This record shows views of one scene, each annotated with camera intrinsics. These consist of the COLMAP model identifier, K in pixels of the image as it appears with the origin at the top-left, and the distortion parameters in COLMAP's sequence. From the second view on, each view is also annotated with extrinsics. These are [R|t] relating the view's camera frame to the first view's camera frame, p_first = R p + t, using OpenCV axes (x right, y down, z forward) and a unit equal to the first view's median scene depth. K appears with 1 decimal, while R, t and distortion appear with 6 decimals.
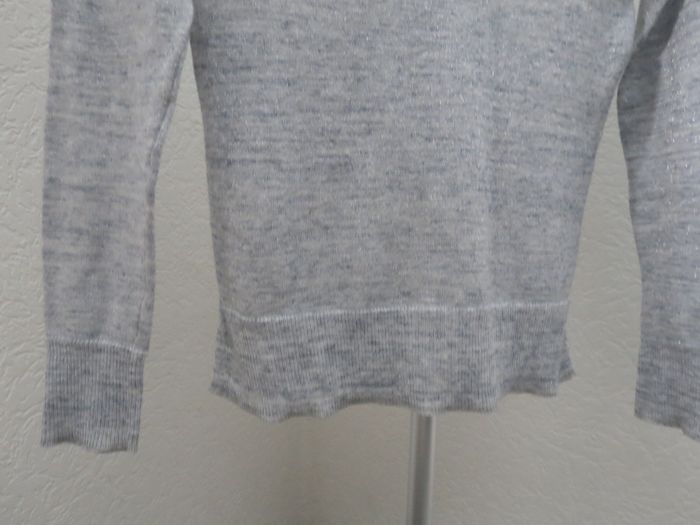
lens RADIAL K [[490.9, 0, 348.1], [0, 490.9, 260.1], [0, 0, 1]] dist [-0.026626, 0.006502]
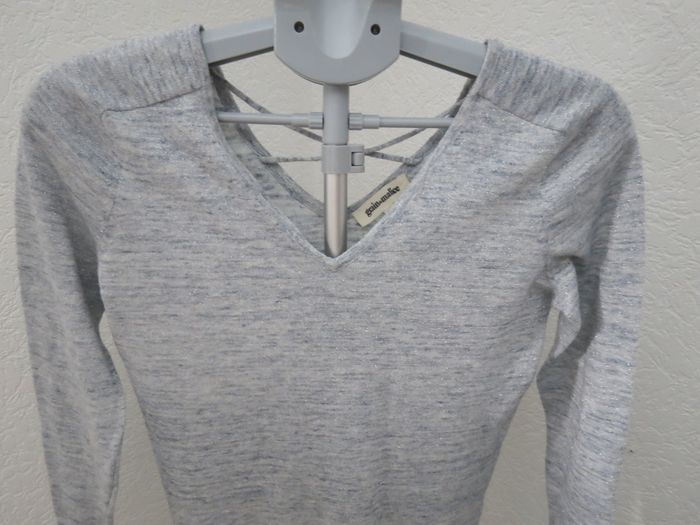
lens RADIAL K [[490.9, 0, 349.2], [0, 490.9, 261.0], [0, 0, 1]] dist [-0.026626, 0.006502]
pose [[0.982893, 0.047228, -0.178021, 0.416331], [-0.009022, 0.977749, 0.209583, -1.028342], [0.183958, -0.204392, 0.961449, -0.053661]]
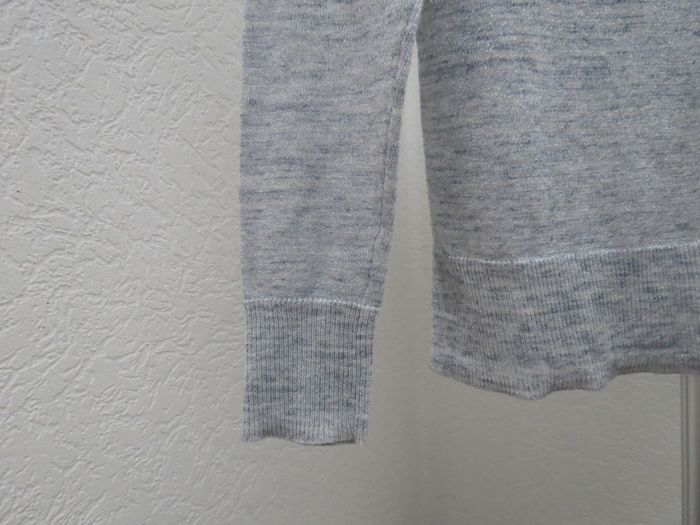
lens RADIAL K [[490.9, 0, 351.8], [0, 490.9, 263.8], [0, 0, 1]] dist [-0.026626, 0.006502]
pose [[0.997259, -0.058266, -0.045598, -0.392331], [0.053946, 0.994404, -0.090827, 0.175152], [0.050635, 0.088119, 0.994822, 0.201172]]
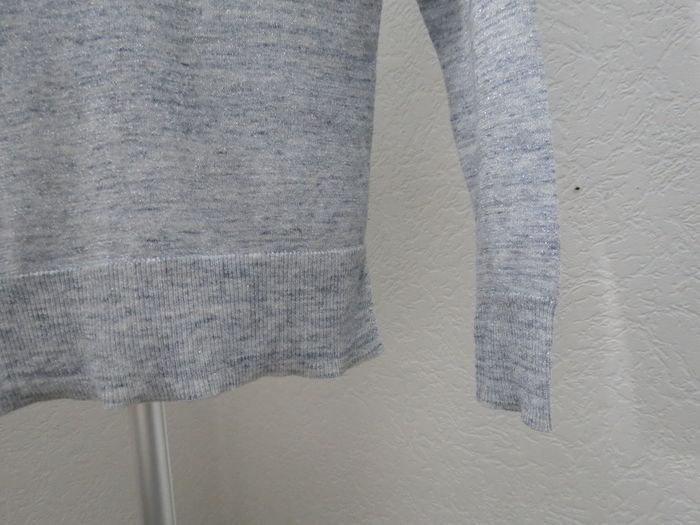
lens RADIAL K [[490.9, 0, 349.5], [0, 490.9, 262.3], [0, 0, 1]] dist [-0.026626, 0.006502]
pose [[0.992791, -0.088124, -0.081247, 0.604988], [0.085100, 0.995571, -0.039965, 0.157786], [0.084409, 0.032763, 0.995892, 0.292813]]
